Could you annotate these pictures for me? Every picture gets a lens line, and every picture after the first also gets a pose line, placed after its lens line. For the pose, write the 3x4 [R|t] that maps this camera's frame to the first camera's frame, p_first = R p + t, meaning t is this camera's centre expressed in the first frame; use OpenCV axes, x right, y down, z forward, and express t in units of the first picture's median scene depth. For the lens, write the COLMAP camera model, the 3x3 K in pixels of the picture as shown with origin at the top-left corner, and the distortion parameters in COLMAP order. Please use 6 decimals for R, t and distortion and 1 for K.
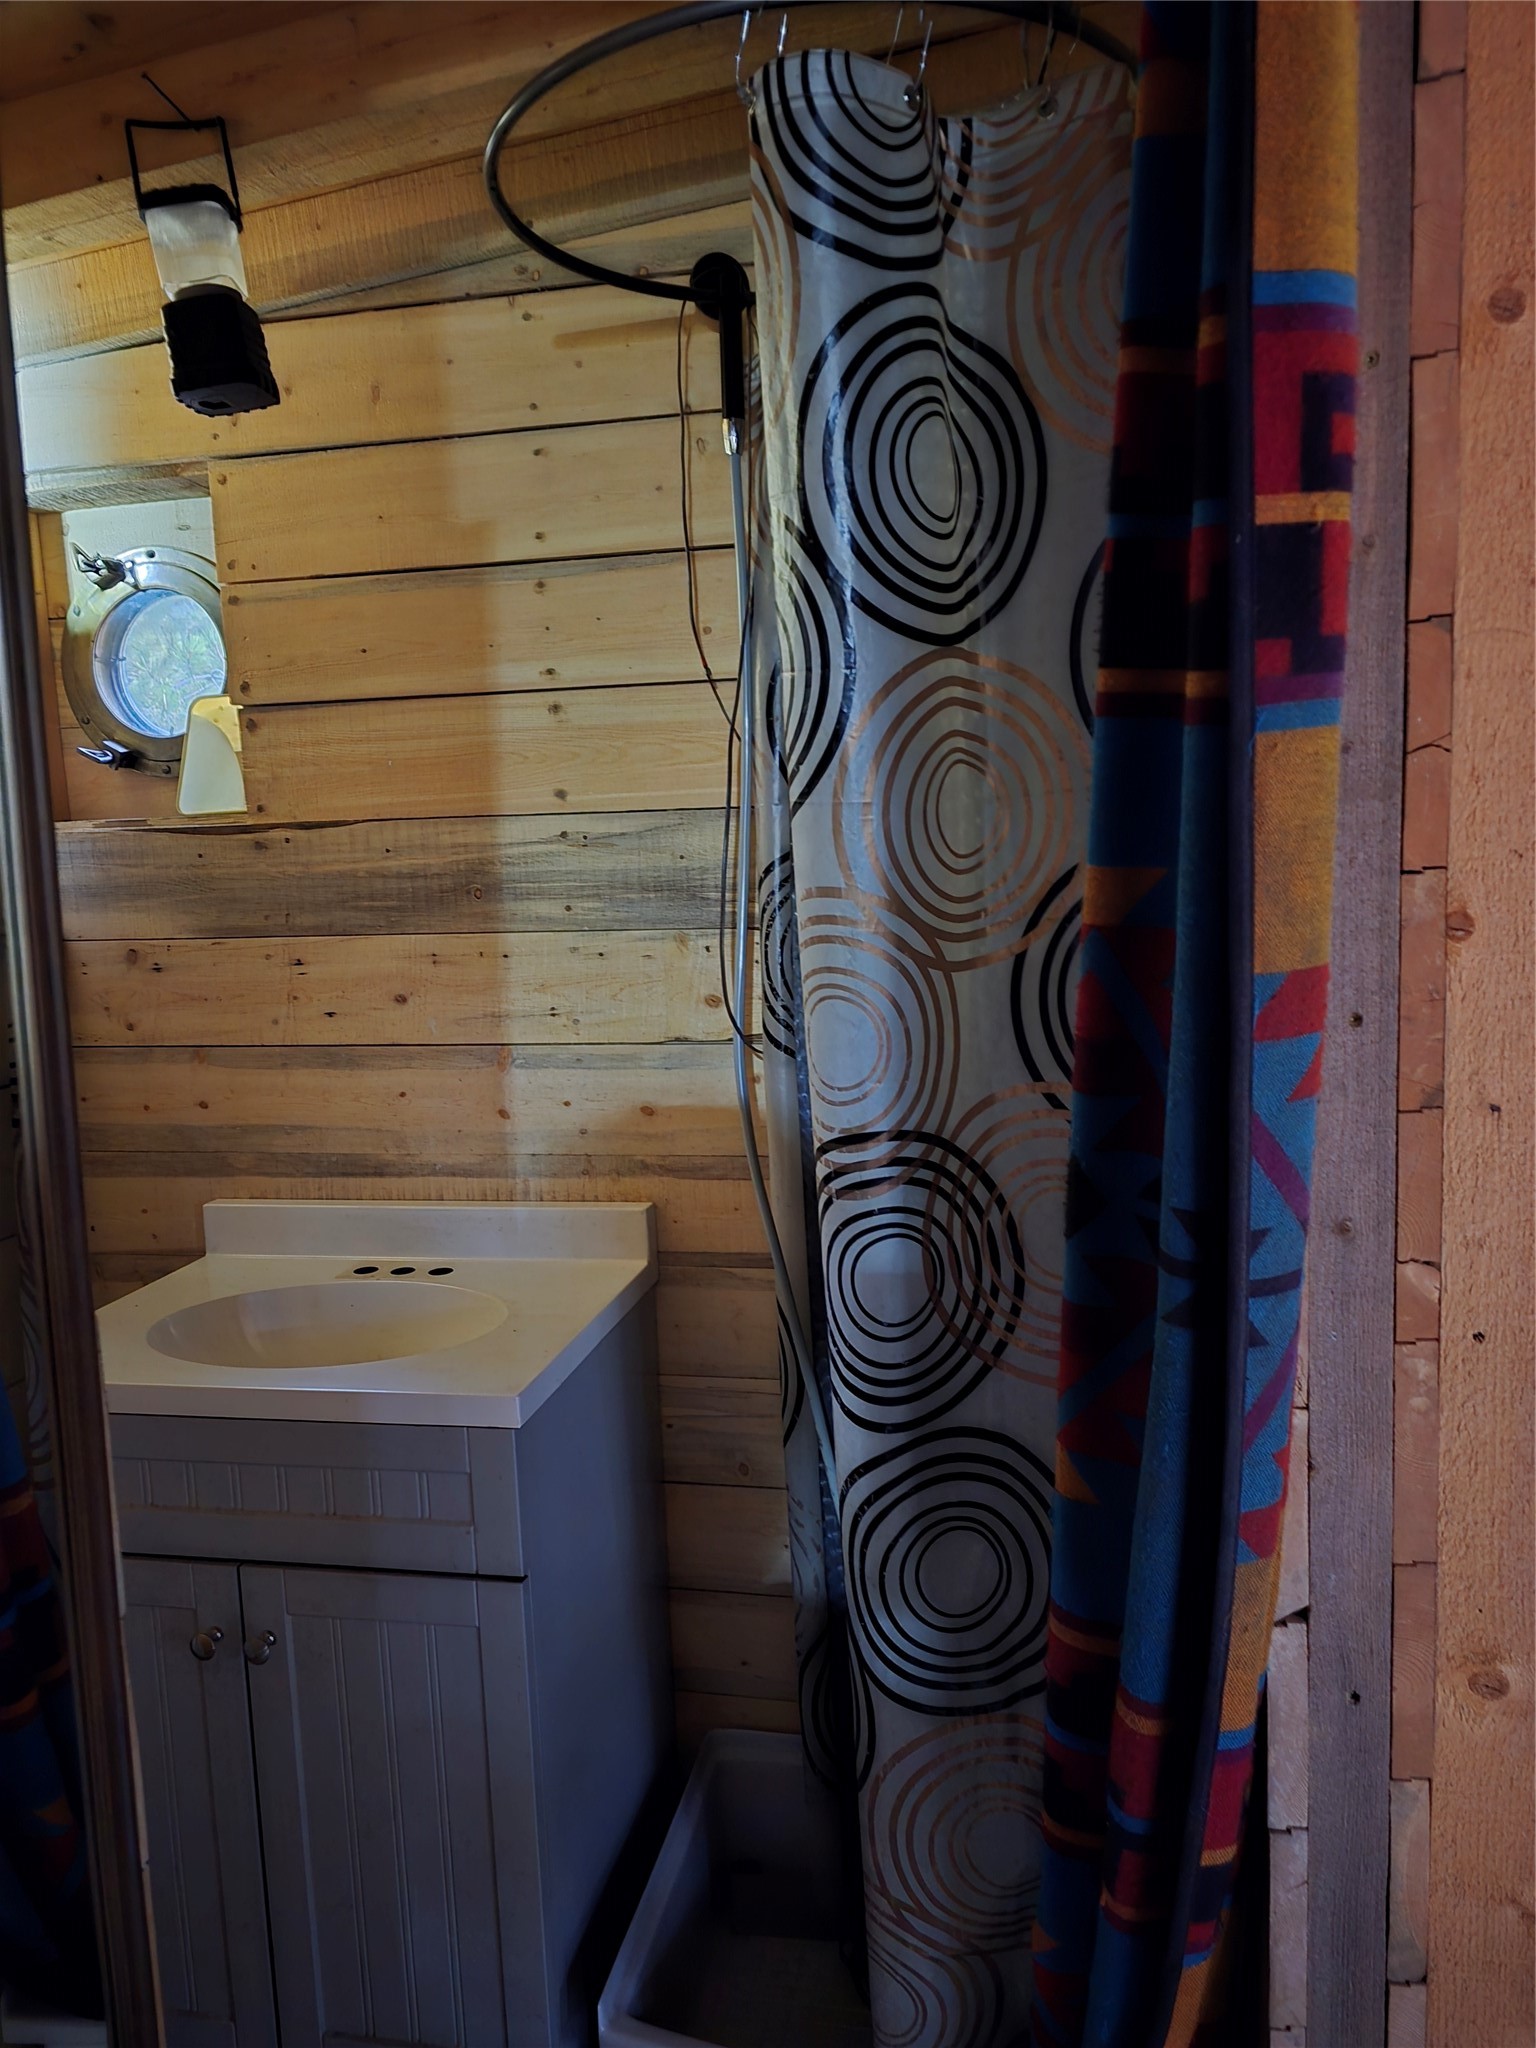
lens RADIAL K [[1377.2, 0, 771.1], [0, 1377.2, 1023.3], [0, 0, 1]] dist [-0.003666, -0.000651]
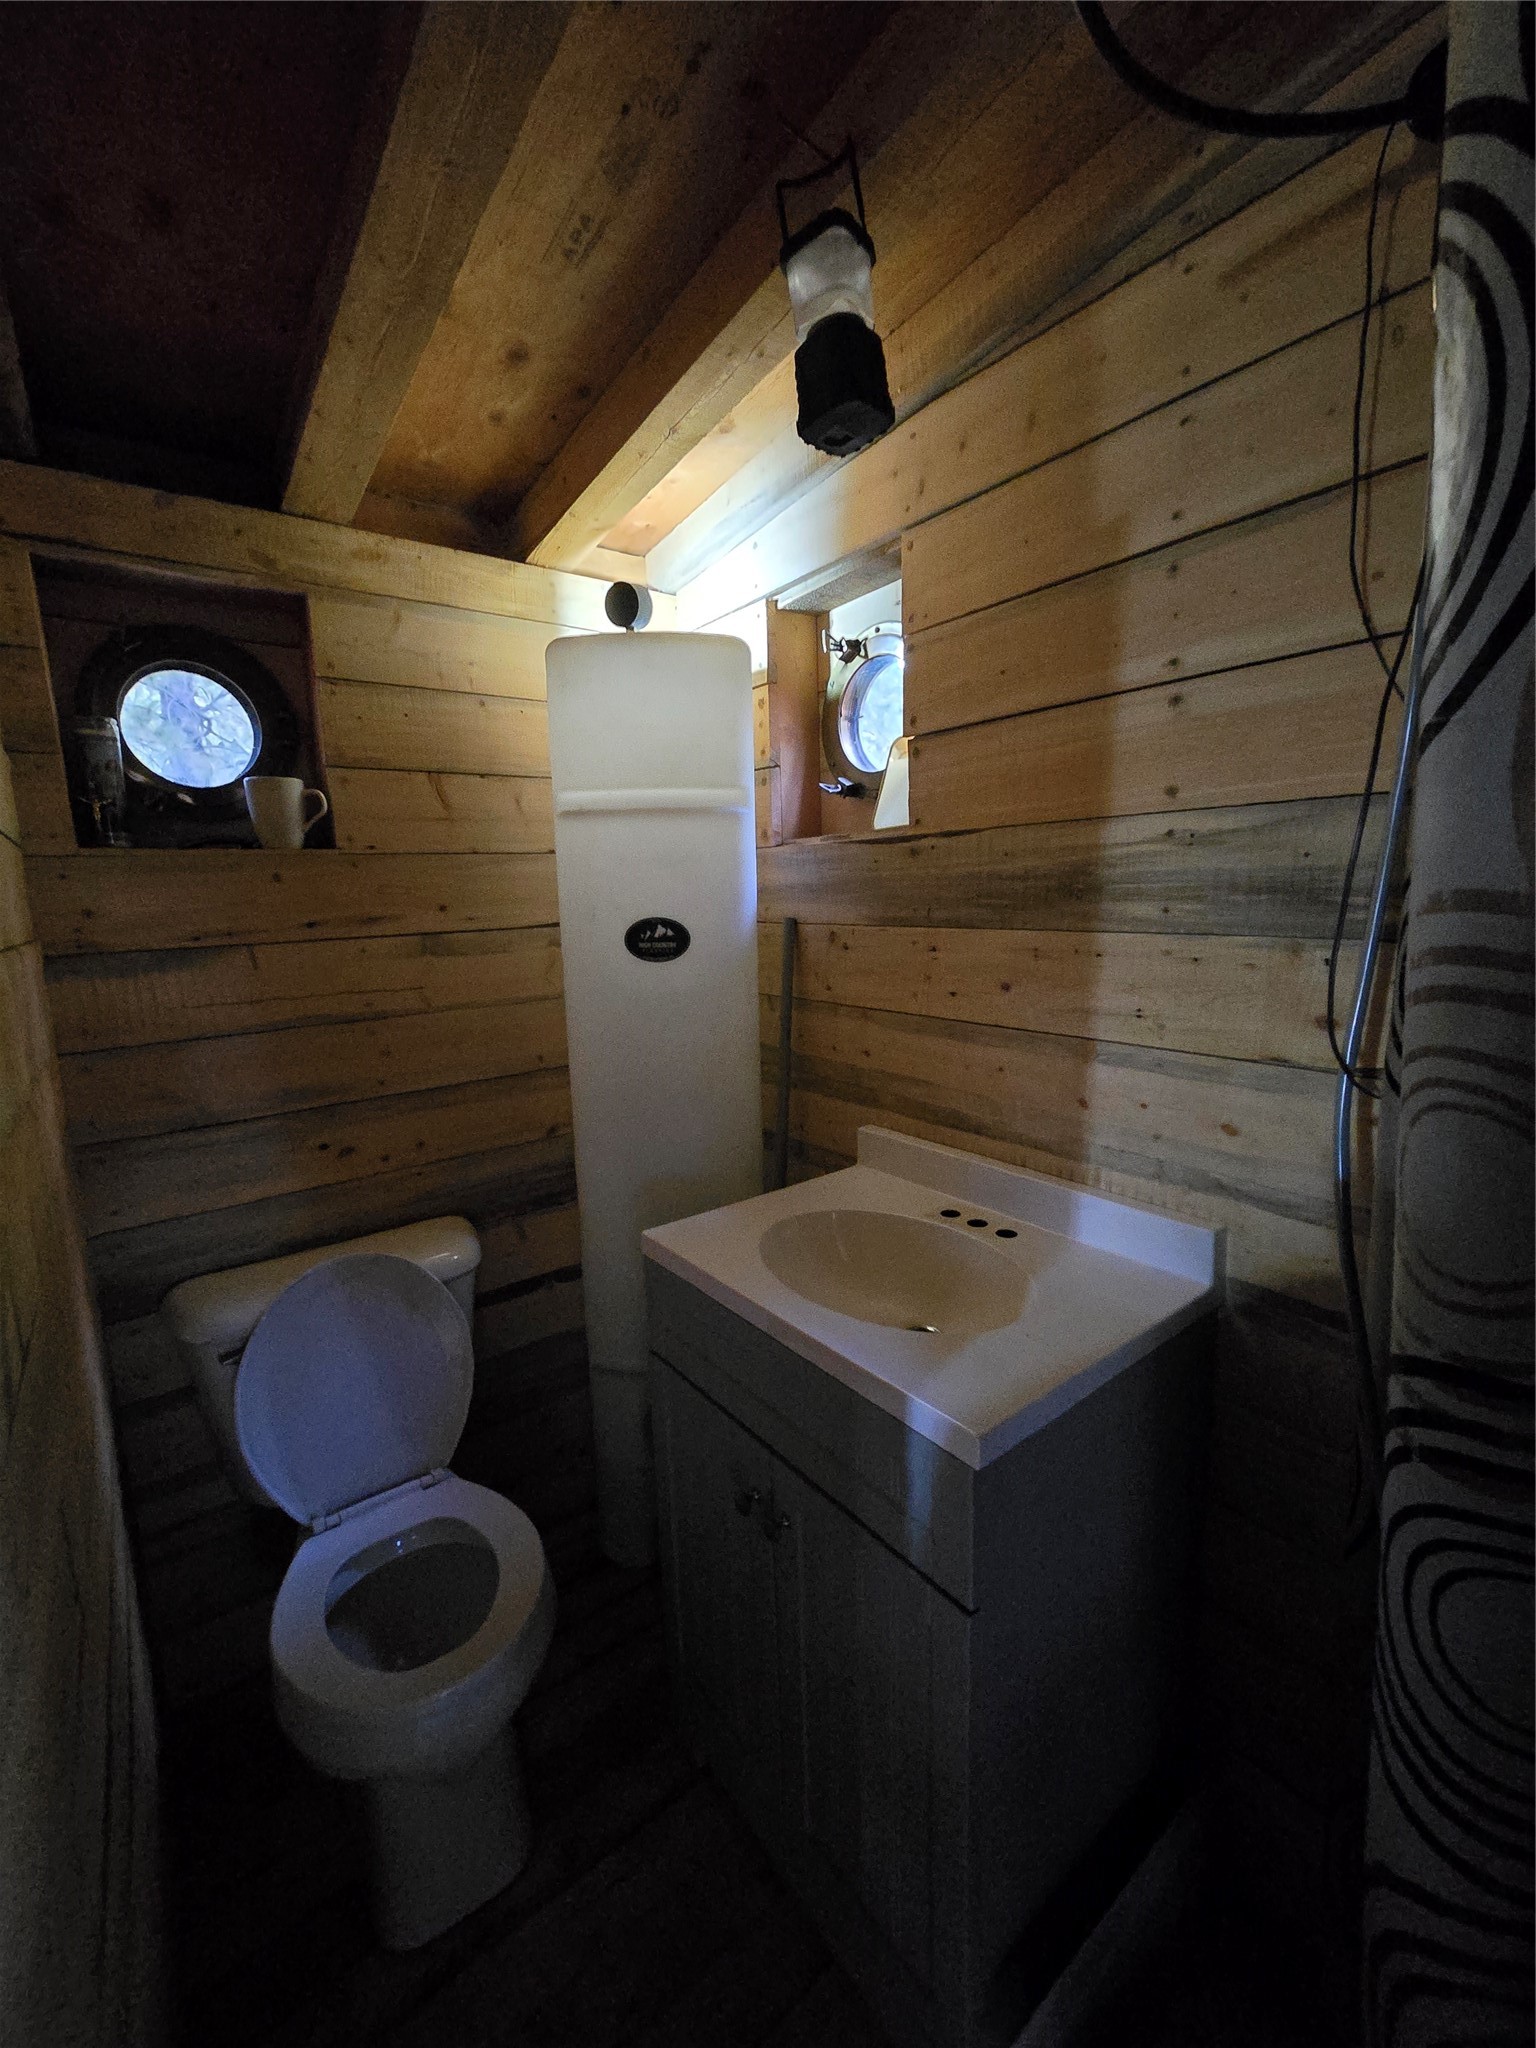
lens RADIAL K [[828.2, 0, 768.6], [0, 828.2, 1032.6], [0, 0, 1]] dist [-0.006929, 0.000791]
pose [[0.757237, 0.119842, -0.642051, 0.025588], [-0.071773, 0.992337, 0.100576, -0.035496], [0.649185, -0.030077, 0.760036, 0.362655]]
